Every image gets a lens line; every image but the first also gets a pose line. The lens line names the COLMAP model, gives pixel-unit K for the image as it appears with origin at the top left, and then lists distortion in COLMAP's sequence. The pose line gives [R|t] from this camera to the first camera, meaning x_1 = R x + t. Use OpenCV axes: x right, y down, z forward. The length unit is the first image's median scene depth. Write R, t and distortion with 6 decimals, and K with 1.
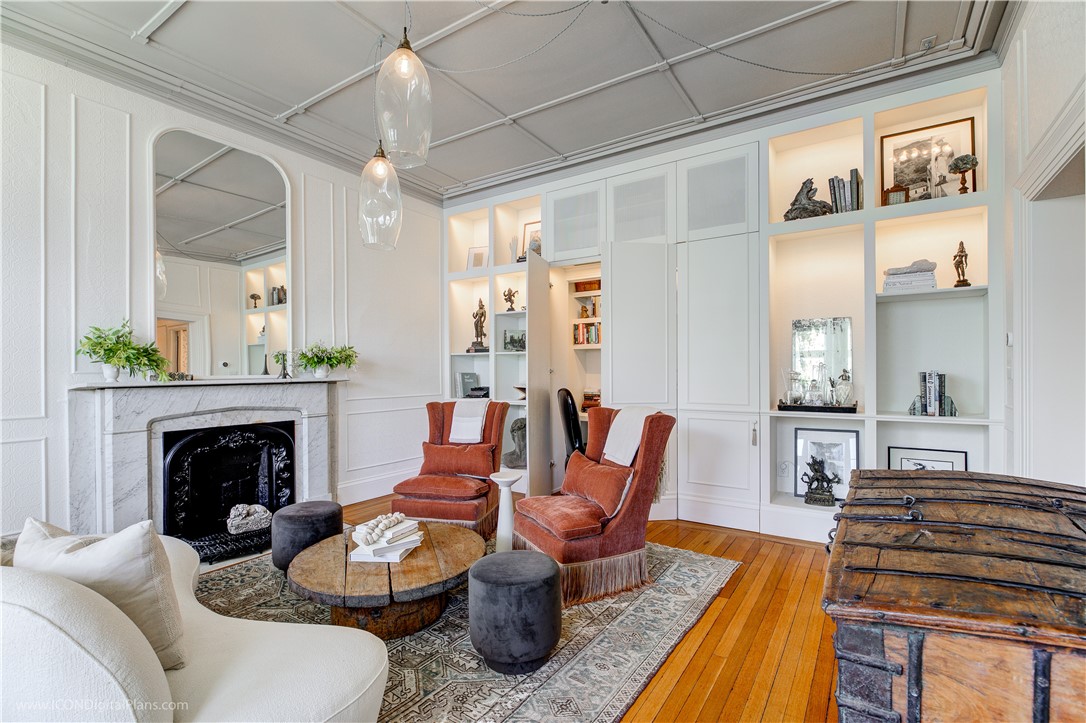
lens RADIAL K [[512.3, 0, 549.5], [0, 512.3, 366.4], [0, 0, 1]] dist [-0.005548, -0.001736]
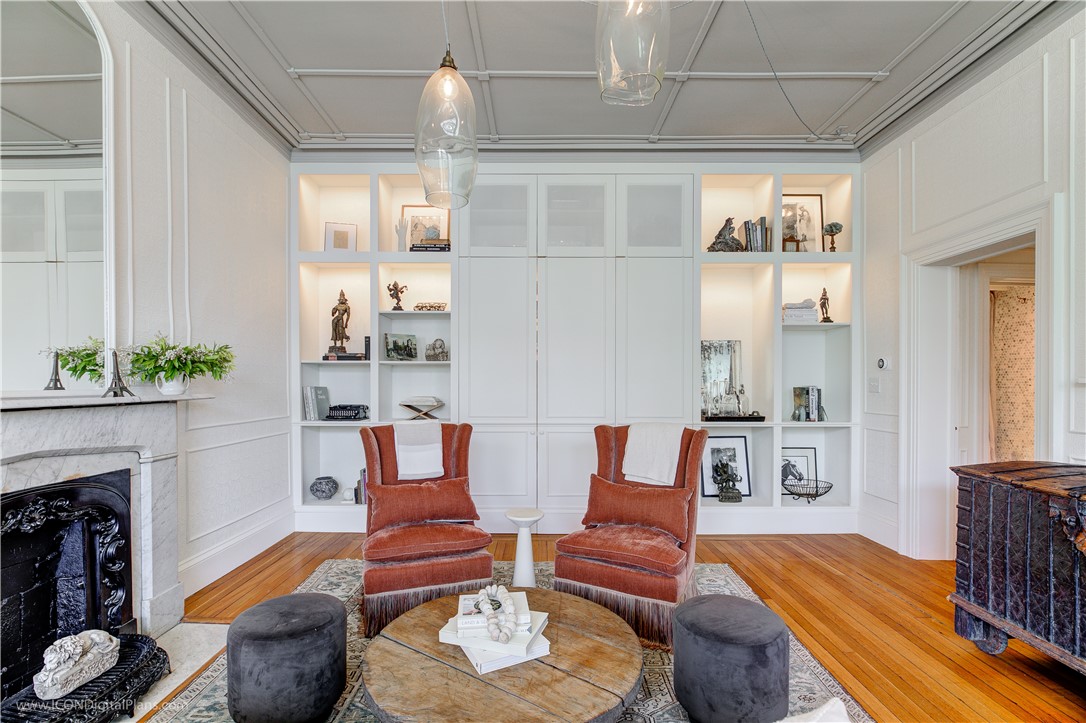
lens RADIAL K [[512.3, 0, 541.9], [0, 512.3, 384.8], [0, 0, 1]] dist [-0.005548, -0.001736]
pose [[0.824941, 0.004965, 0.565197, -0.451342], [-0.009050, 0.999949, 0.004425, 0.004683], [-0.565146, -0.008765, 0.824944, 0.272189]]
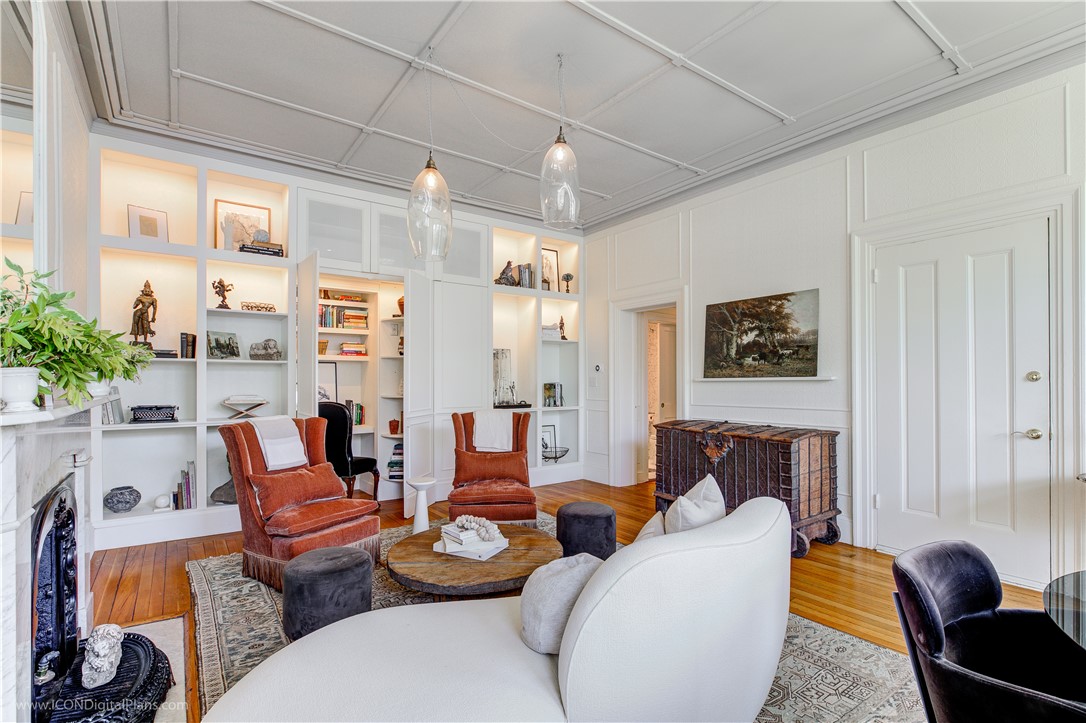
lens RADIAL K [[512.3, 0, 560.8], [0, 512.3, 372.7], [0, 0, 1]] dist [-0.005548, -0.001736]
pose [[0.313739, 0.018181, 0.949335, -0.874314], [-0.006020, 0.999835, -0.017159, 0.003604], [-0.949490, -0.000332, 0.313796, 0.331295]]
